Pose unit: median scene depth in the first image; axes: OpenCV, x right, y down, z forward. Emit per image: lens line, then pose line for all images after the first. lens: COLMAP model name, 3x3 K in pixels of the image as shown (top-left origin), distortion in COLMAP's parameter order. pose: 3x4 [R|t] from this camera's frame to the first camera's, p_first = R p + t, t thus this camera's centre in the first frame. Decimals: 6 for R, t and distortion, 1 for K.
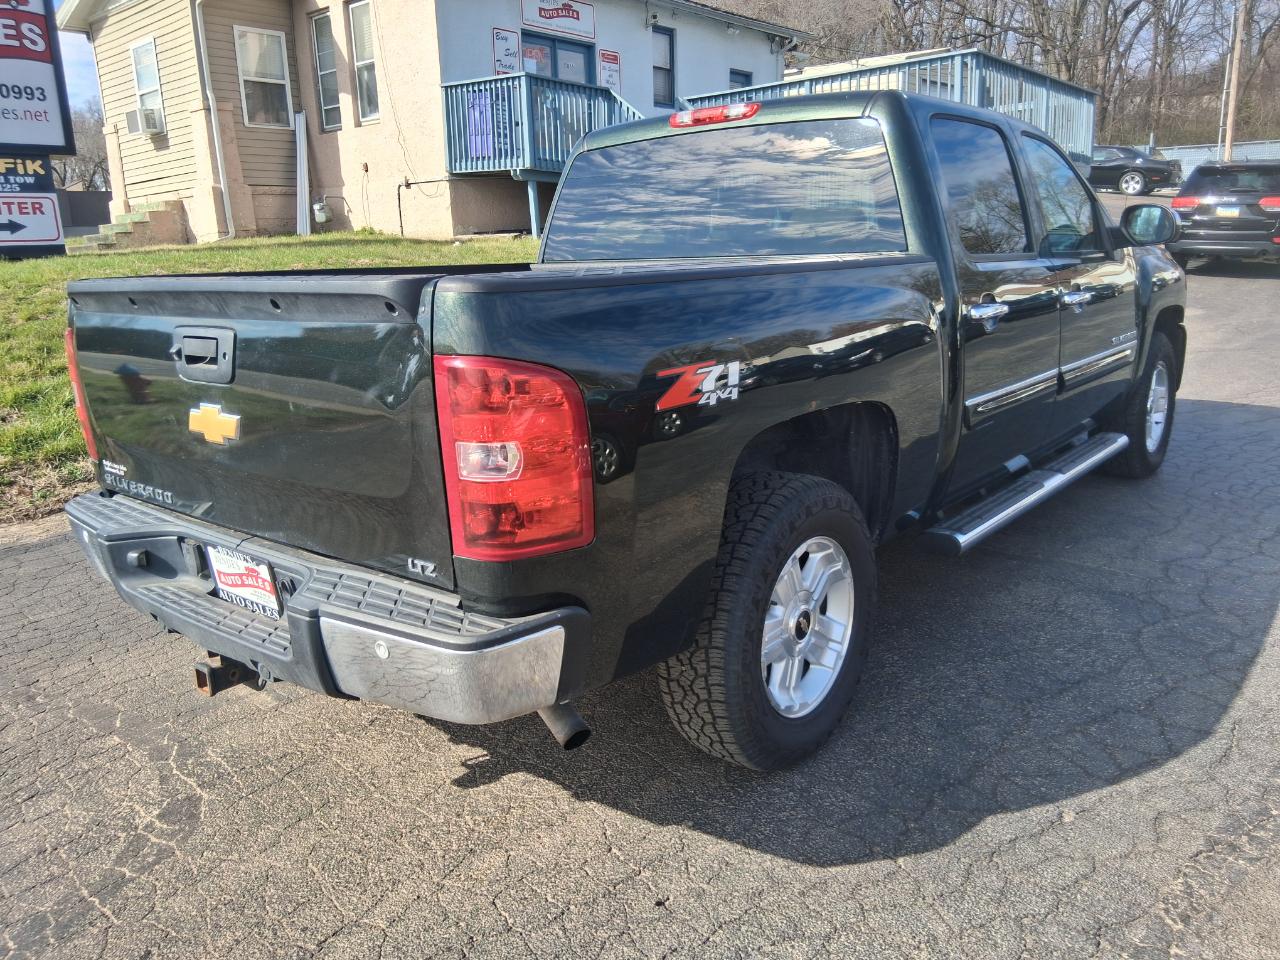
lens RADIAL K [[976.9, 0, 633.3], [0, 976.9, 479.0], [0, 0, 1]] dist [0.071462, -0.103172]
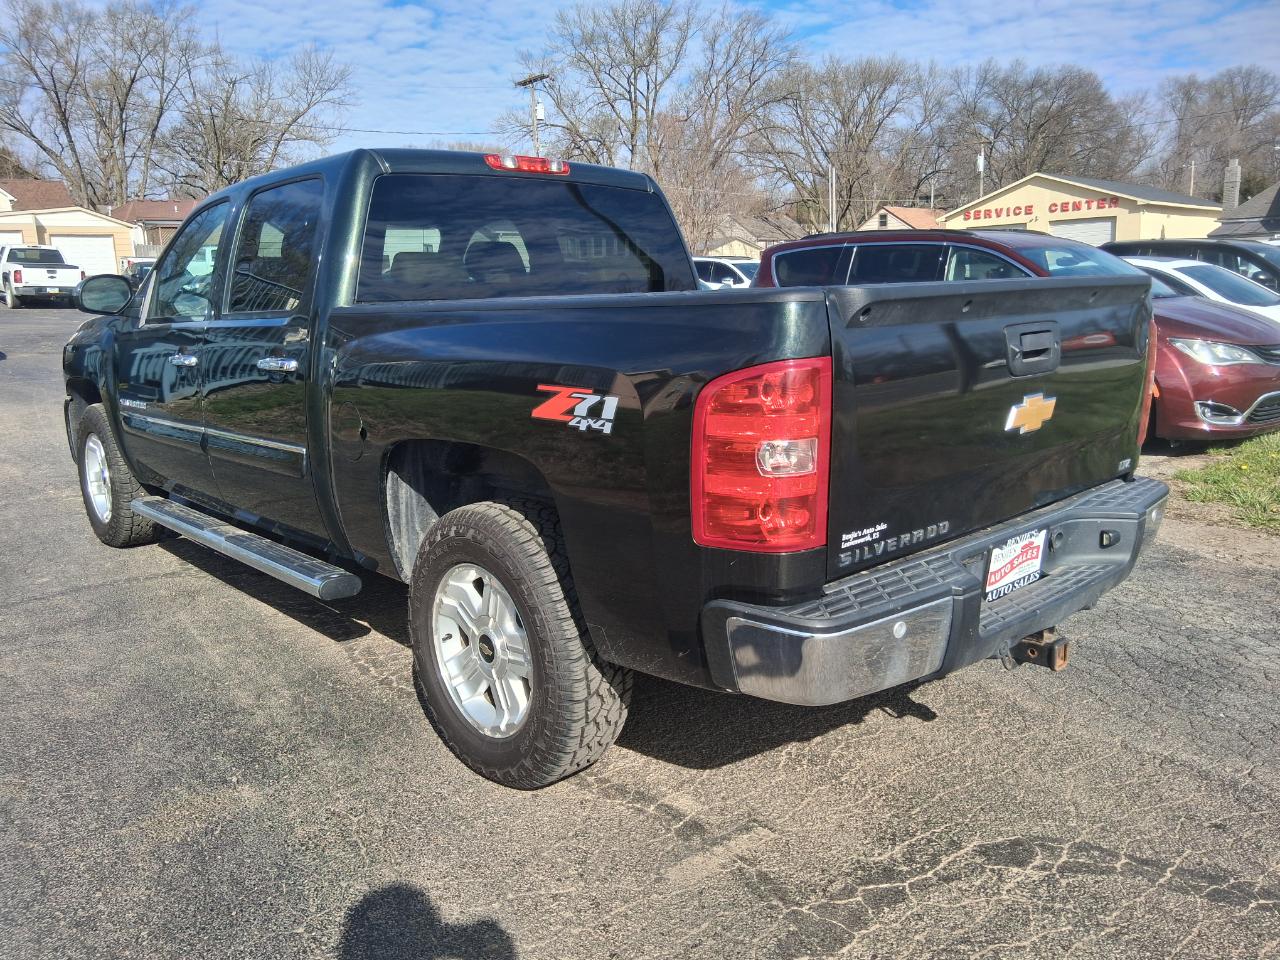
lens RADIAL K [[979.9, 0, 631.8], [0, 979.9, 480.0], [0, 0, 1]] dist [0.081787, -0.122366]
pose [[0.125590, -0.157193, 0.979550, -1.392885], [0.256826, 0.958860, 0.120944, -0.207660], [-0.958263, 0.236385, 0.160795, 1.133512]]
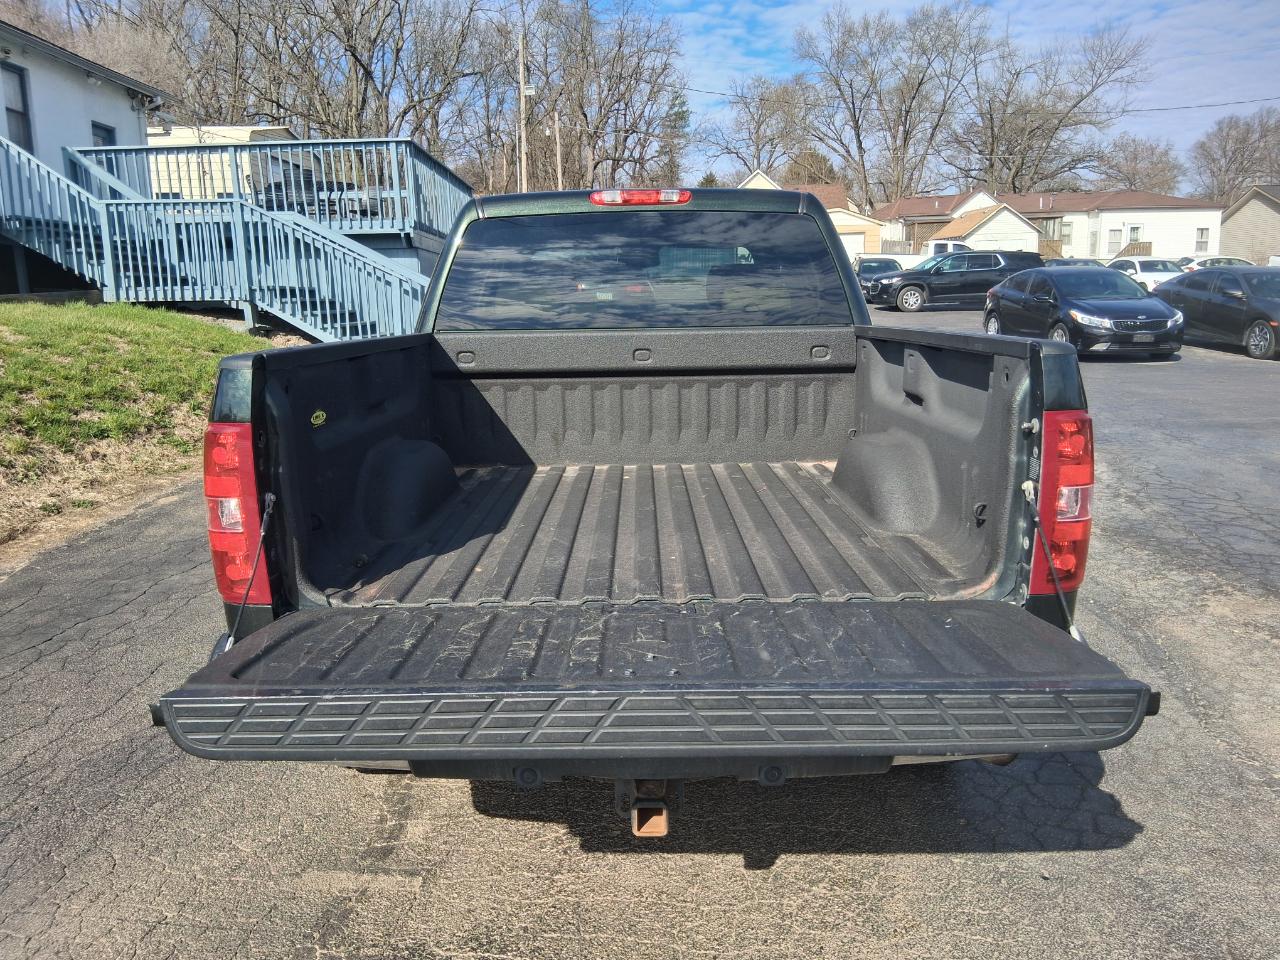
lens RADIAL K [[979.9, 0, 631.8], [0, 979.9, 480.0], [0, 0, 1]] dist [0.081787, -0.122366]
pose [[0.769925, -0.095909, 0.630886, -0.881233], [0.141705, 0.989654, -0.022485, -0.061065], [-0.622202, 0.106711, 0.775550, 0.301700]]
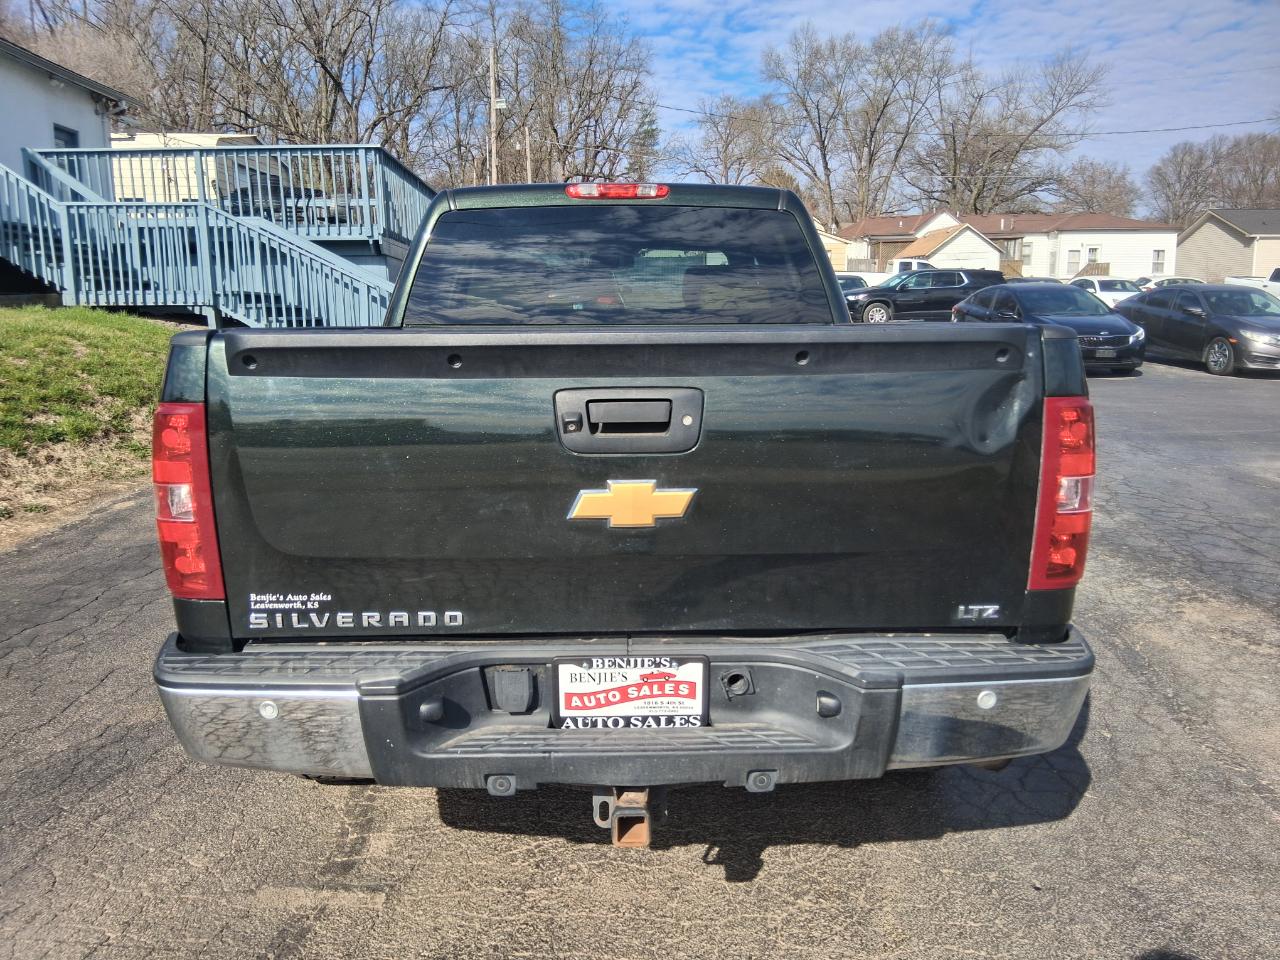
lens RADIAL K [[976.9, 0, 633.3], [0, 976.9, 479.0], [0, 0, 1]] dist [0.071462, -0.103172]
pose [[0.748207, -0.081750, 0.658409, -0.863914], [0.137069, 0.990017, -0.032840, -0.046025], [-0.649152, 0.114819, 0.751943, 0.341242]]
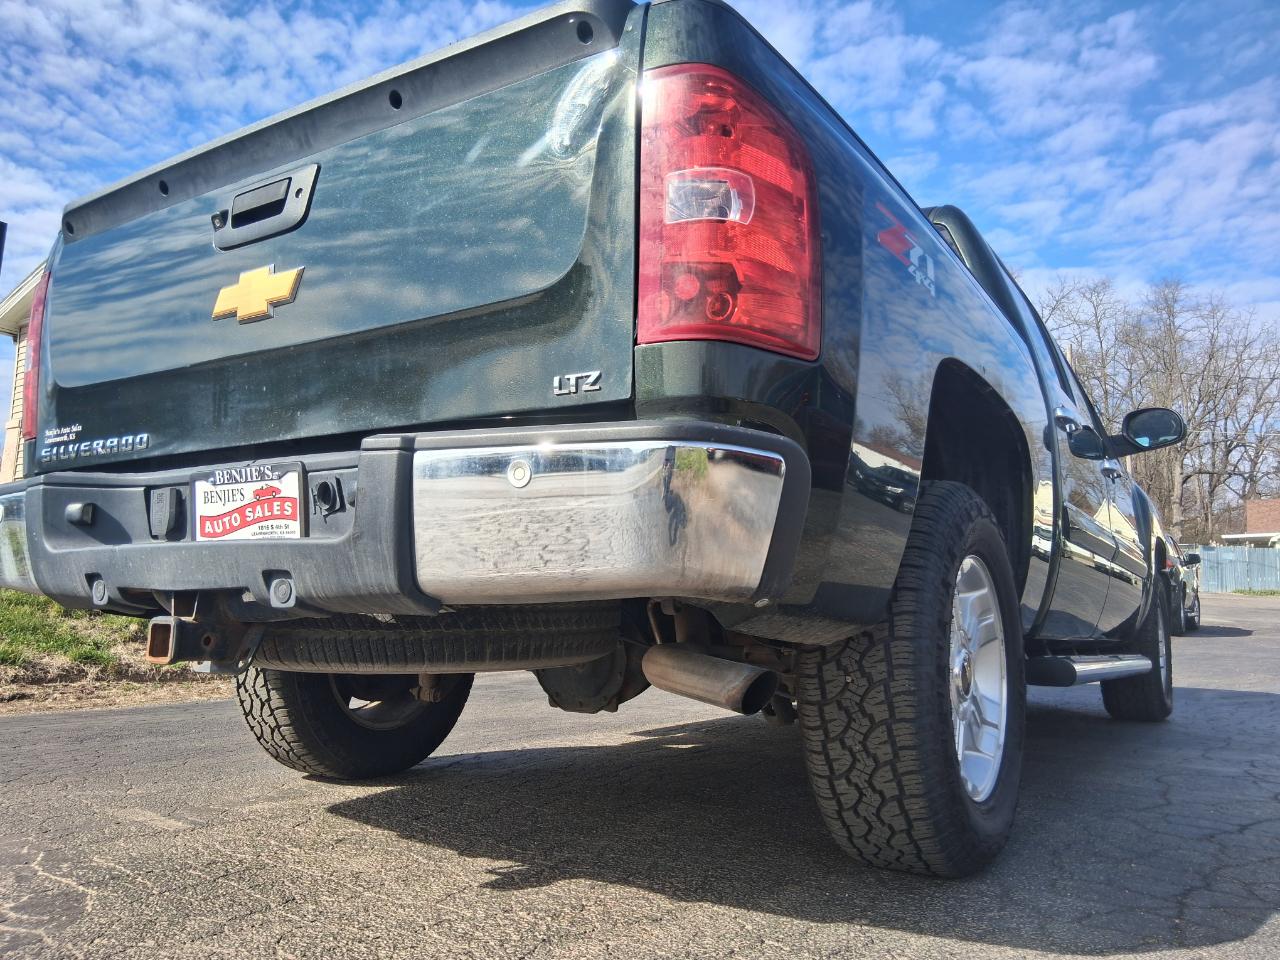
lens RADIAL K [[979.9, 0, 631.8], [0, 979.9, 480.0], [0, 0, 1]] dist [0.081787, -0.122366]
pose [[0.990720, 0.081321, 0.108910, -0.187465], [-0.034152, 0.924504, -0.379640, 0.319931], [-0.131560, 0.372398, 0.918701, 0.279986]]
